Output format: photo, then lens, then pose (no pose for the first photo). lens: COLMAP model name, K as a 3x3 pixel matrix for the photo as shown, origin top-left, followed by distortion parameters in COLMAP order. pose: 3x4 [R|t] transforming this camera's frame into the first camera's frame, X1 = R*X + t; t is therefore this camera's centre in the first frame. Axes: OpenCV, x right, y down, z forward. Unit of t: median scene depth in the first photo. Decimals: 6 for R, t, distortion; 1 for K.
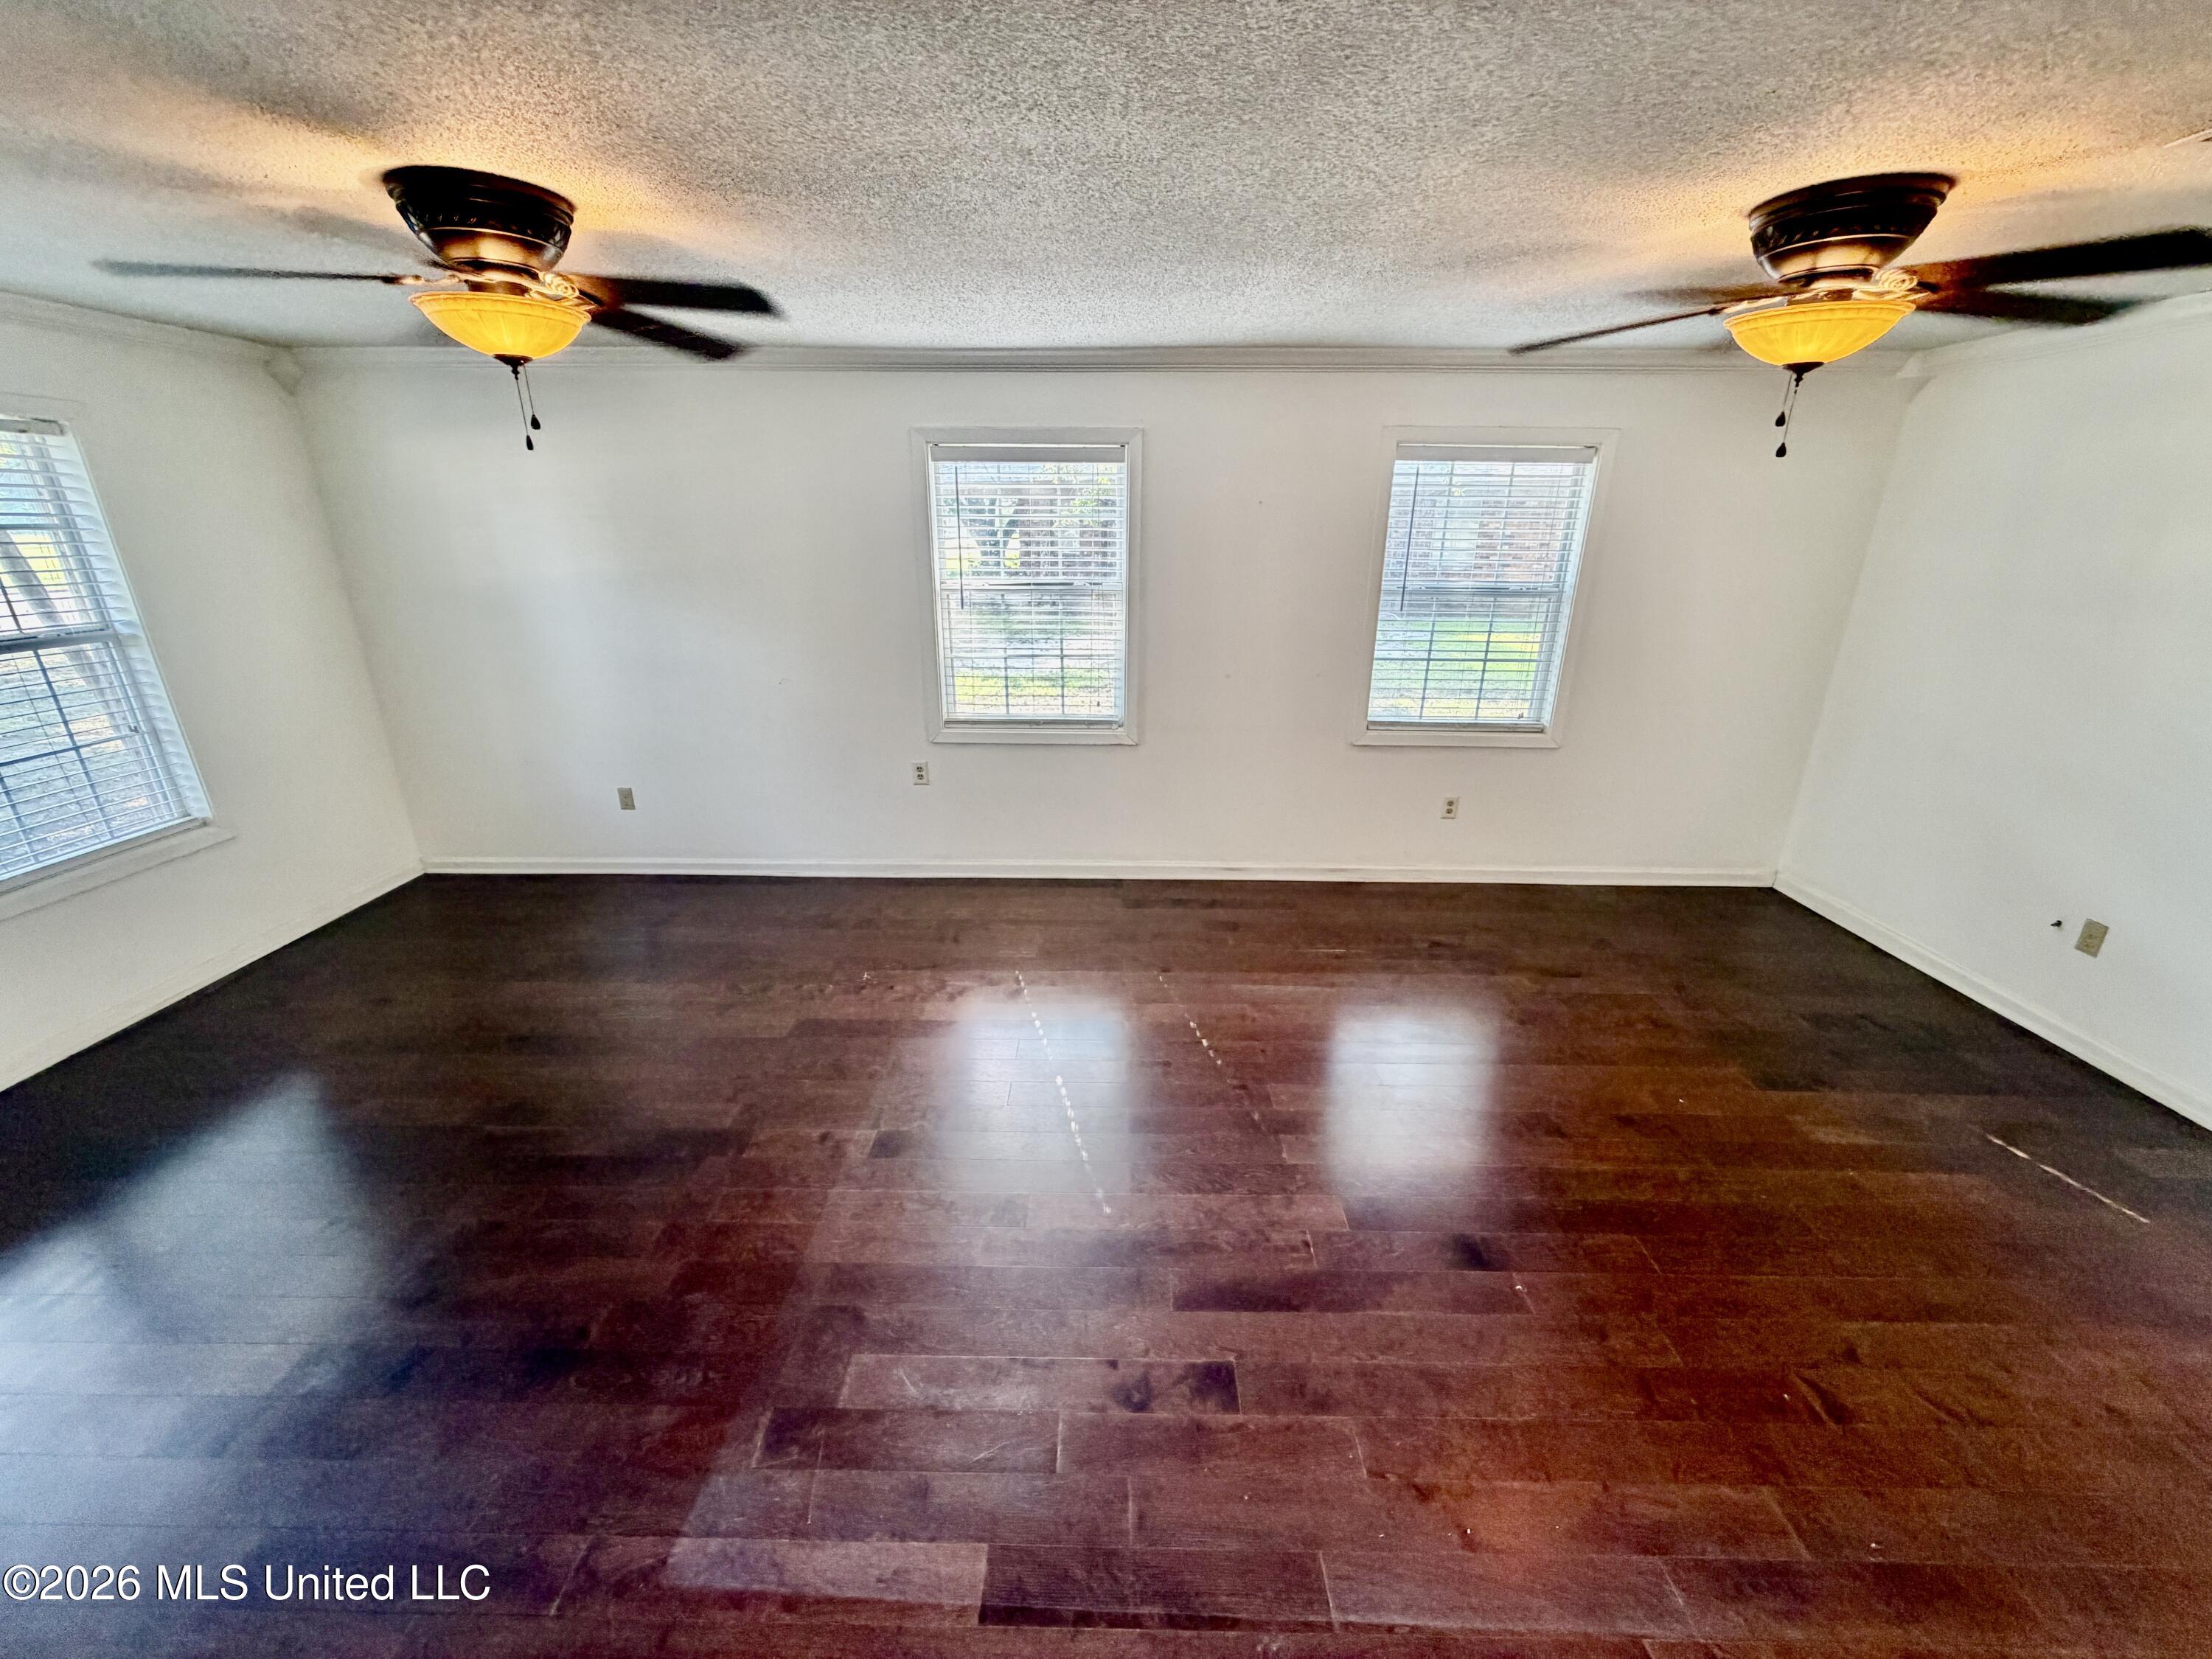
lens RADIAL K [[883.5, 0, 1098.5], [0, 883.5, 829.0], [0, 0, 1]] dist [-0.001151, -0.000449]
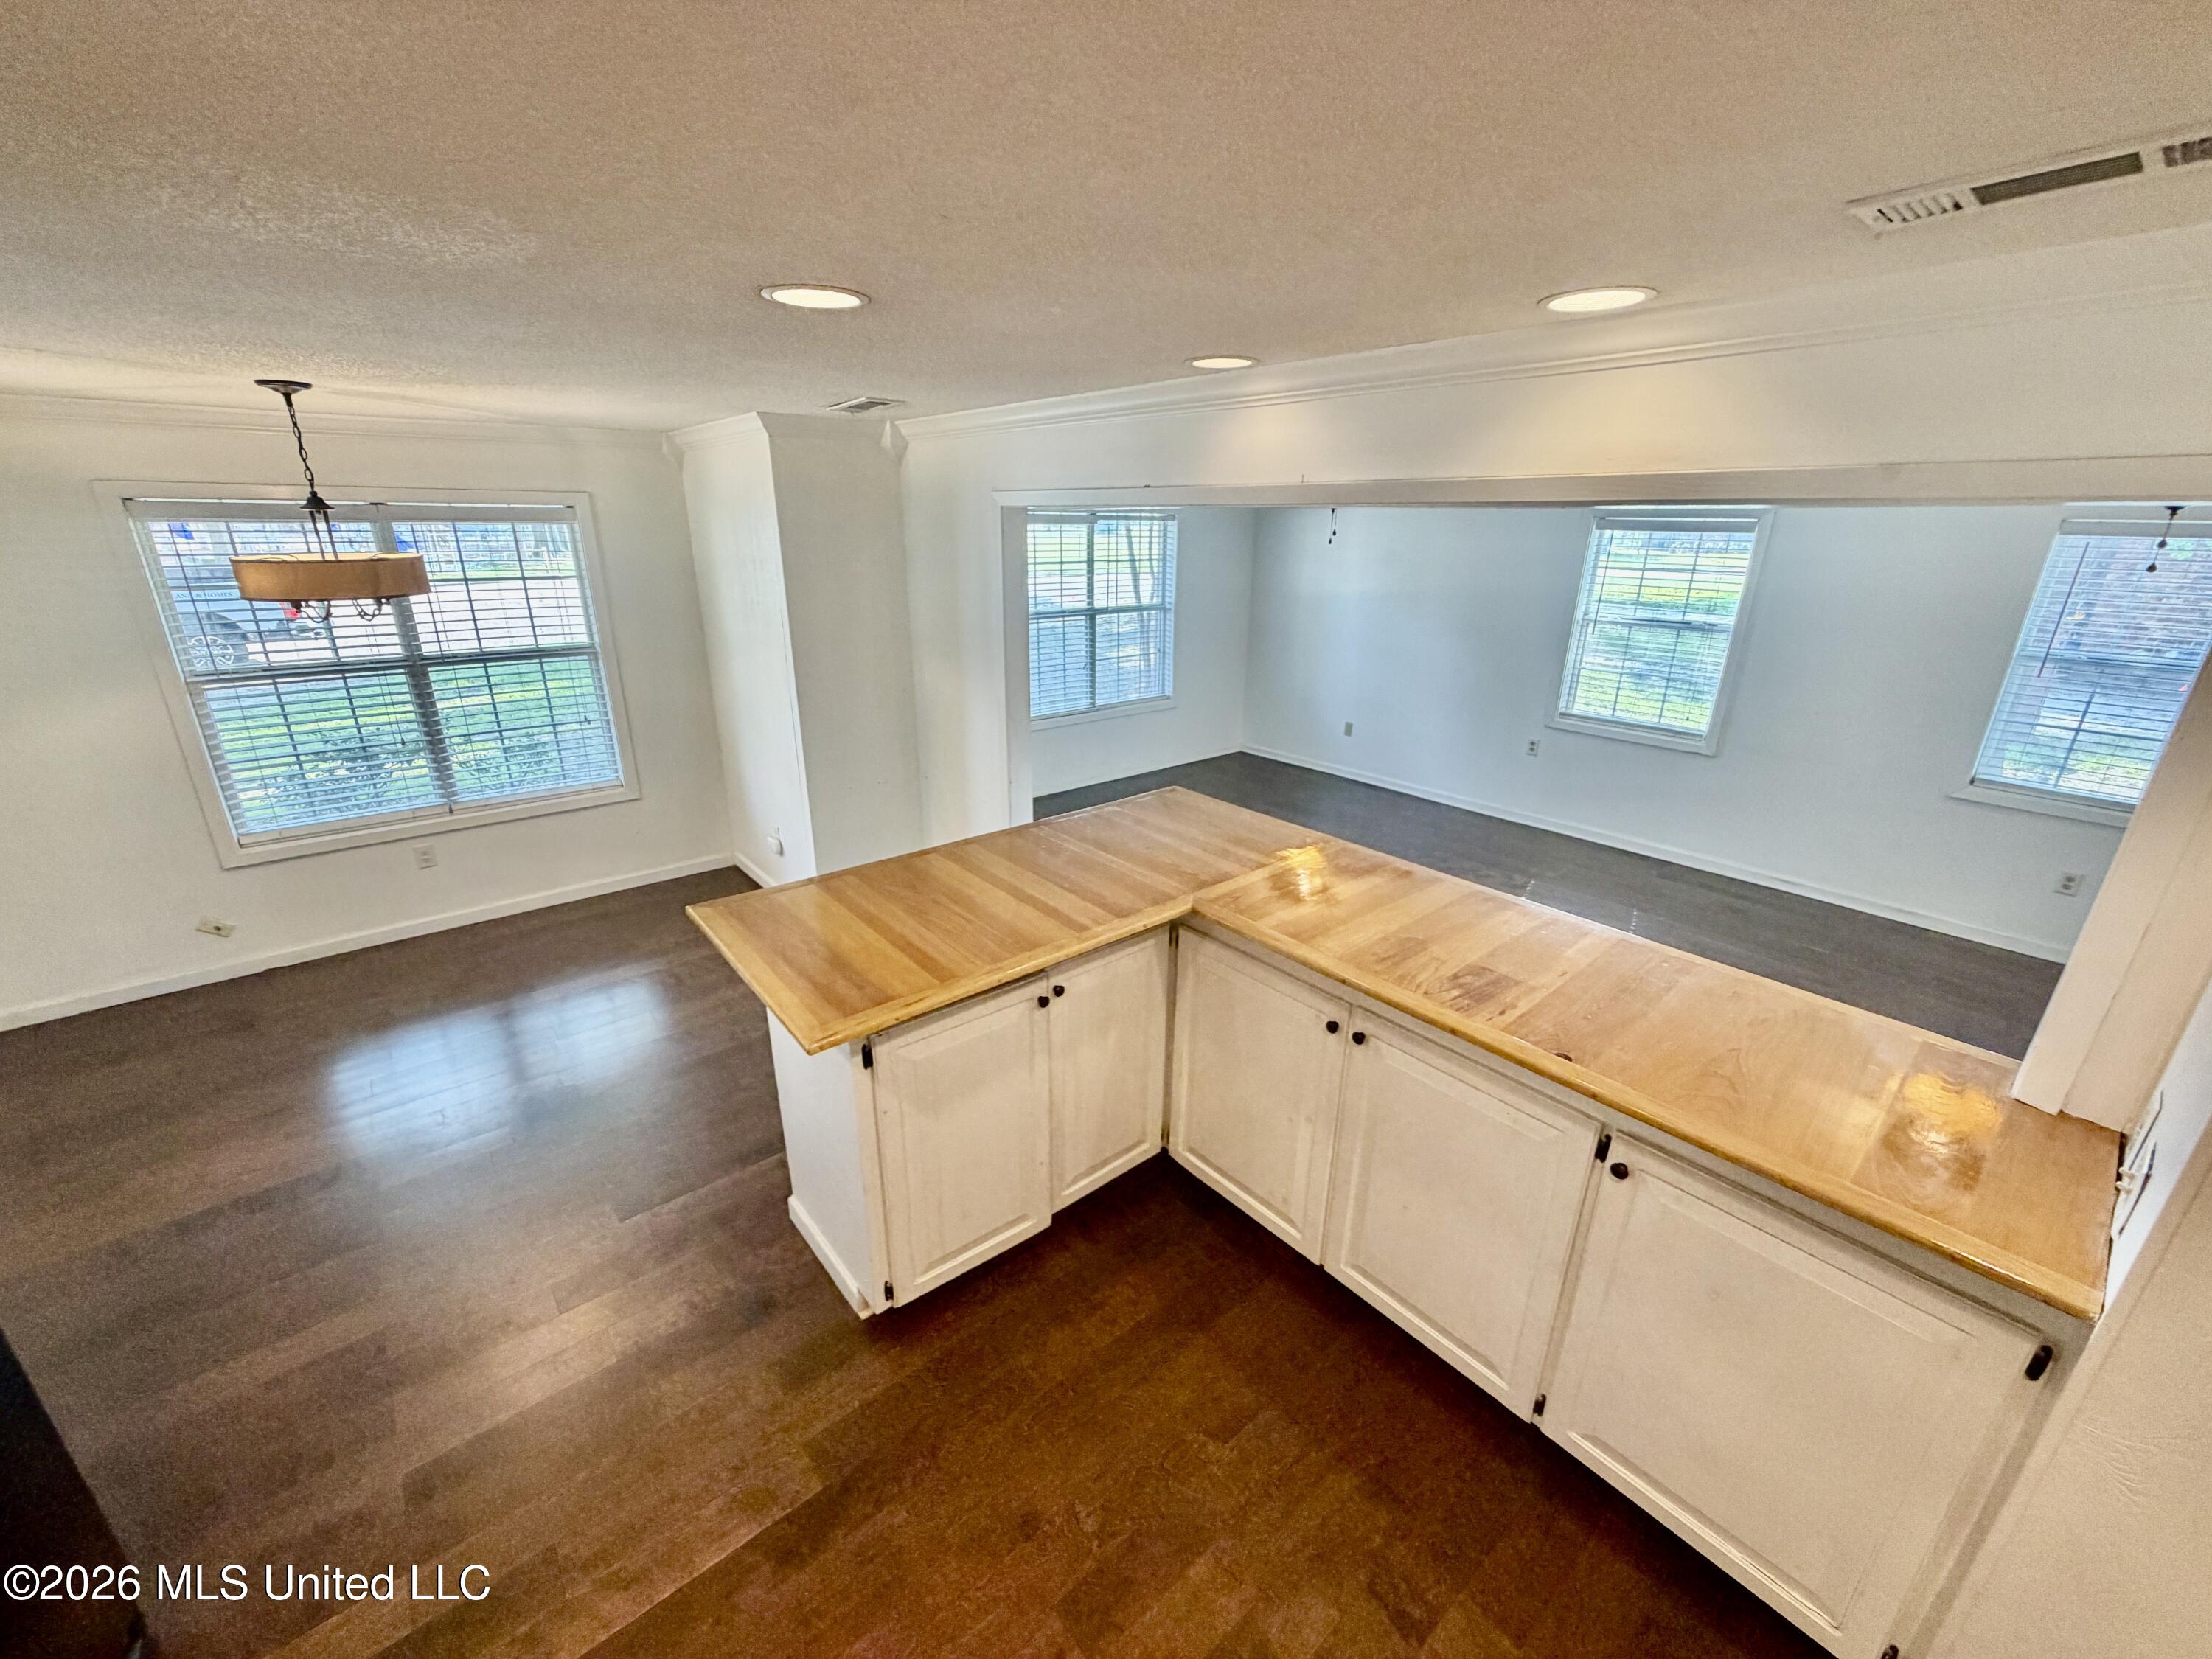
lens RADIAL K [[880.3, 0, 1096.7], [0, 880.3, 835.0], [0, 0, 1]] dist [0.001722, 0.000108]
pose [[0.653278, 0.259421, -0.711287, 0.409383], [-0.260187, 0.959173, 0.110862, 0.104175], [0.711007, 0.112643, 0.694104, -0.487361]]
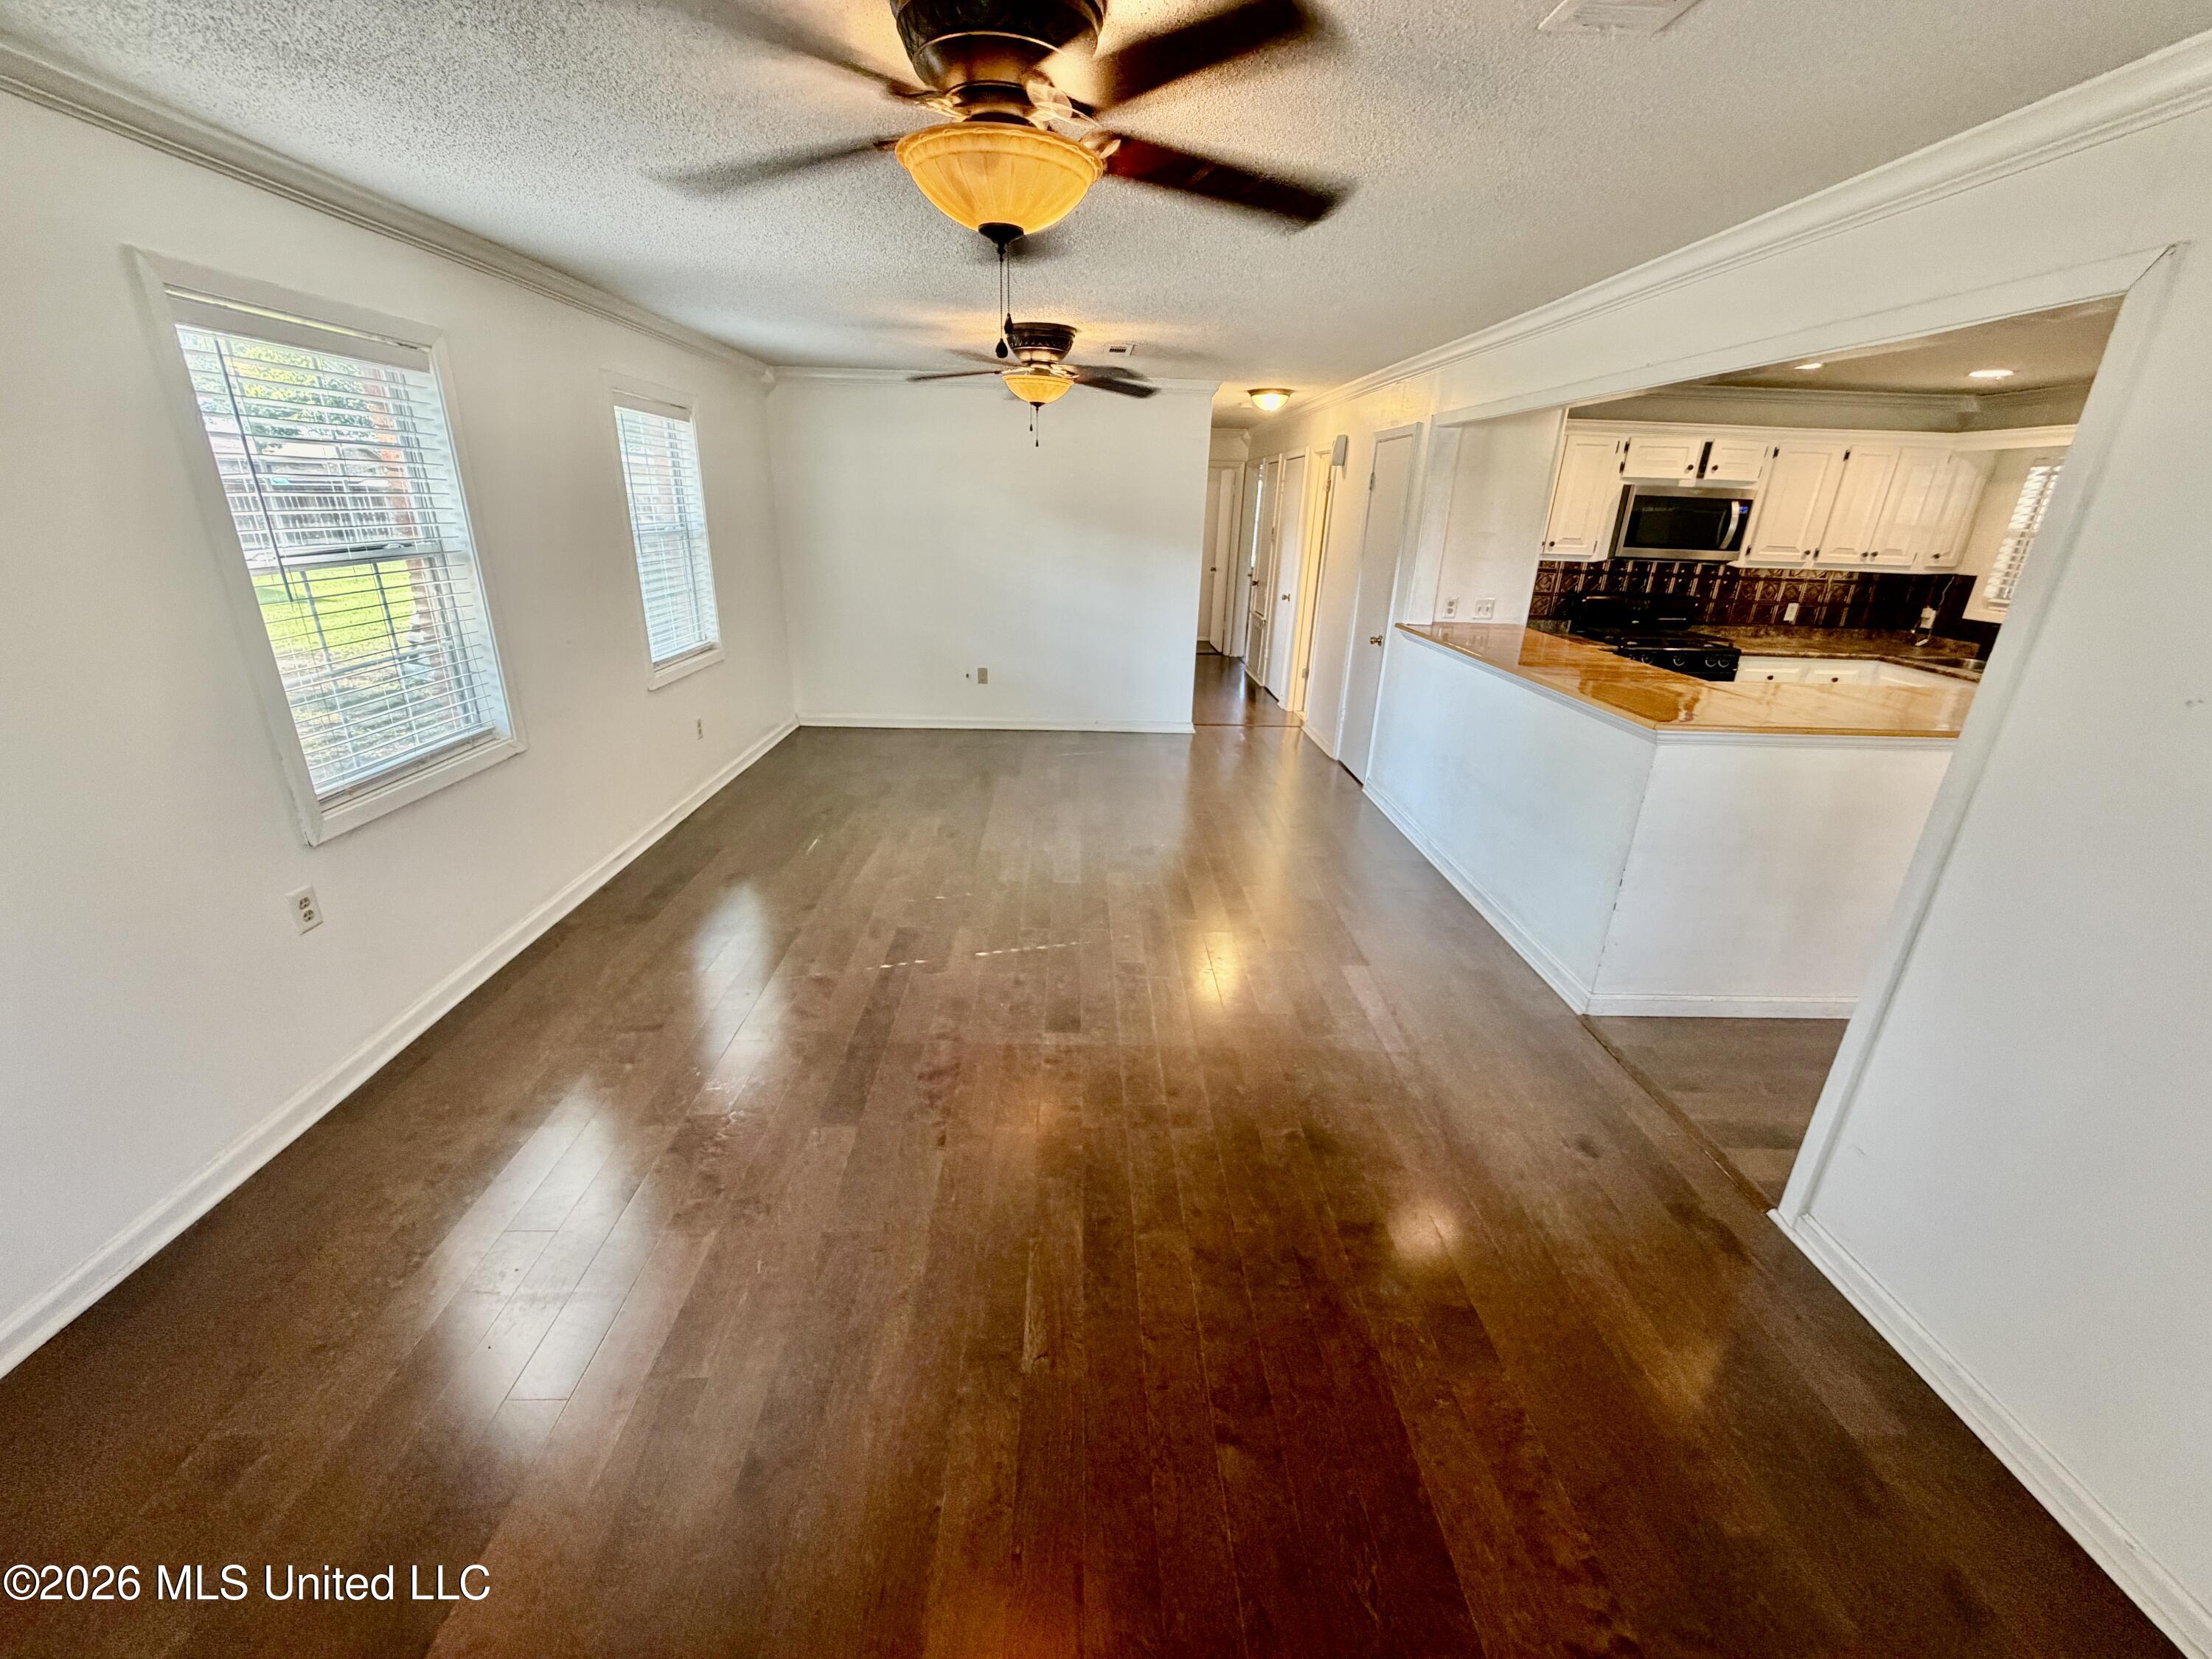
lens RADIAL K [[880.3, 0, 1096.7], [0, 880.3, 835.0], [0, 0, 1]] dist [0.001722, 0.000108]
pose [[-0.034137, -0.364342, 0.930640, -0.773887], [0.305567, 0.882786, 0.356816, -0.162719], [-0.951558, 0.296553, 0.081195, 0.506359]]
